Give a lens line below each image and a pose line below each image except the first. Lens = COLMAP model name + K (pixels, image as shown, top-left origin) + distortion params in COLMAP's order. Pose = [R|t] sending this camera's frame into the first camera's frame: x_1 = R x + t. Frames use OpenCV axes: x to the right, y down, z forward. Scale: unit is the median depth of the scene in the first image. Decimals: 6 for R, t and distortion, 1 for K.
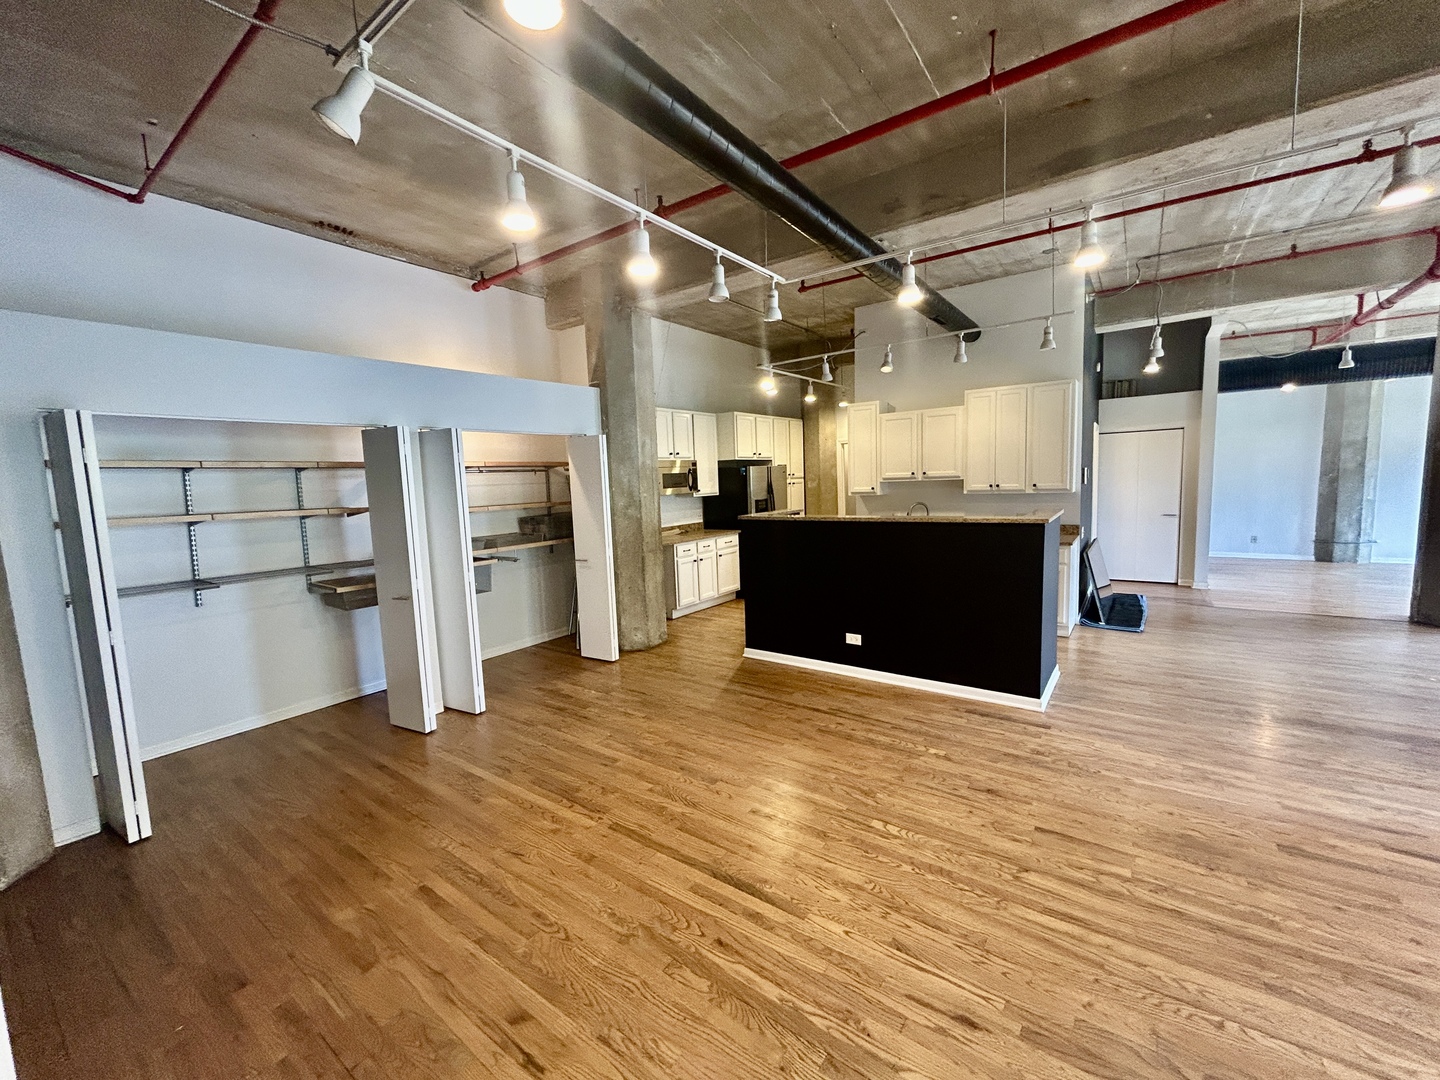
lens RADIAL K [[582.6, 0, 715.7], [0, 582.6, 538.1], [0, 0, 1]] dist [0.000308, -0.000185]
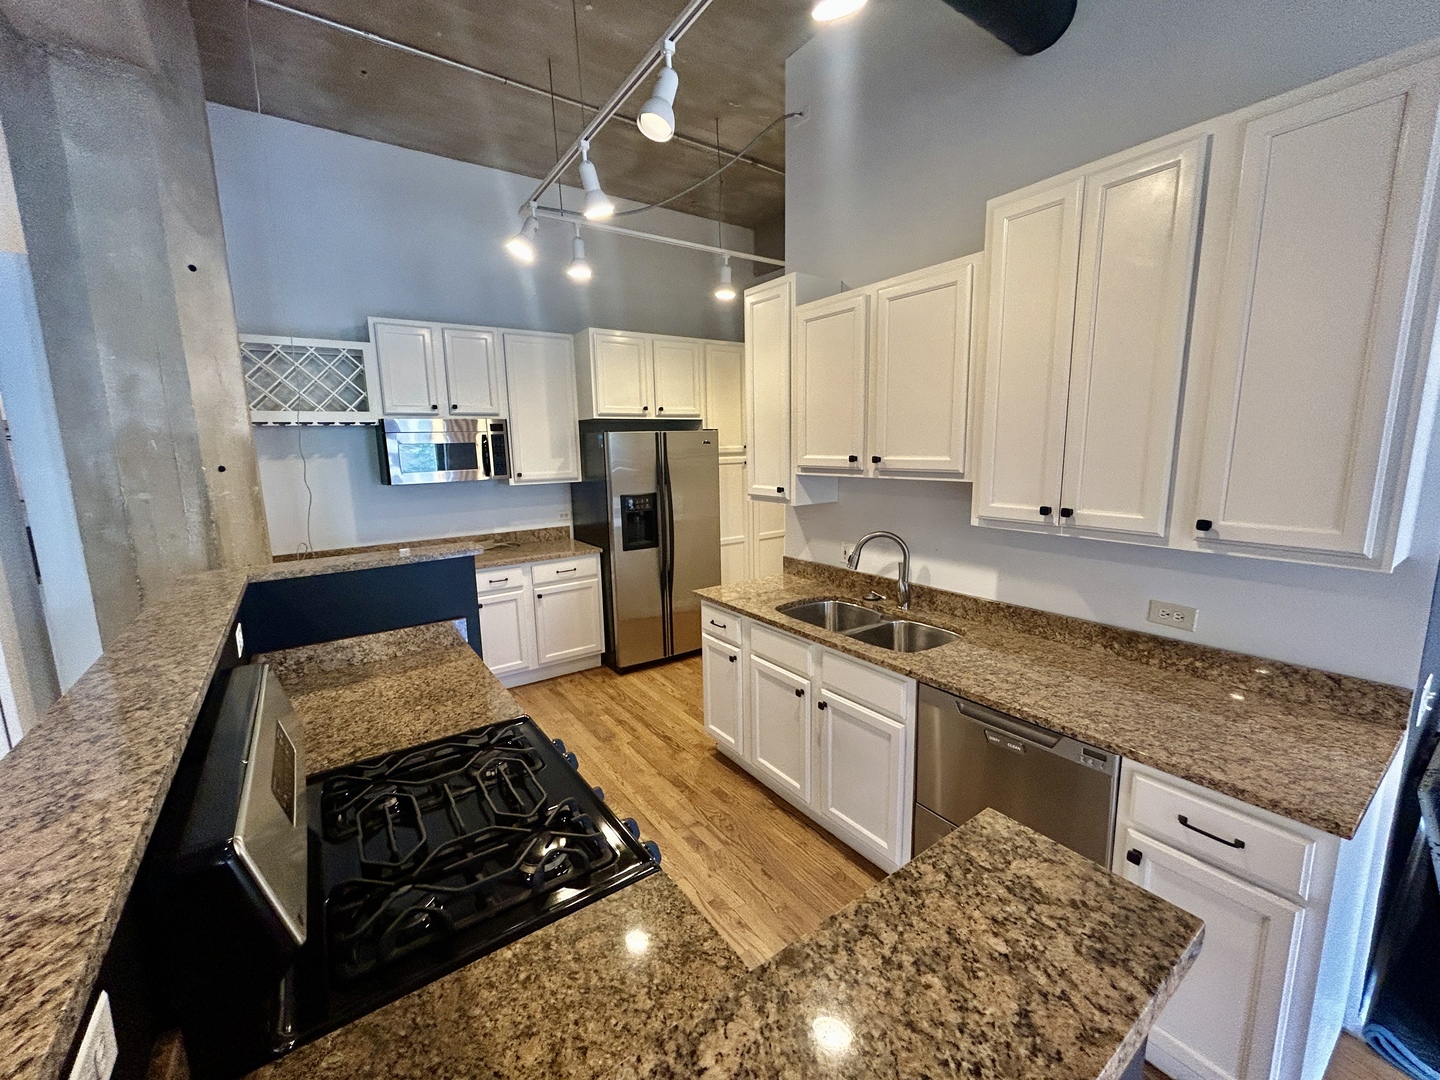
lens RADIAL K [[582.6, 0, 715.7], [0, 582.6, 538.1], [0, 0, 1]] dist [0.000308, -0.000185]
pose [[0.946300, 0.070046, -0.315611, 0.334759], [-0.047693, 0.995811, 0.078012, -0.075263], [0.319753, -0.058770, 0.945676, 0.540660]]
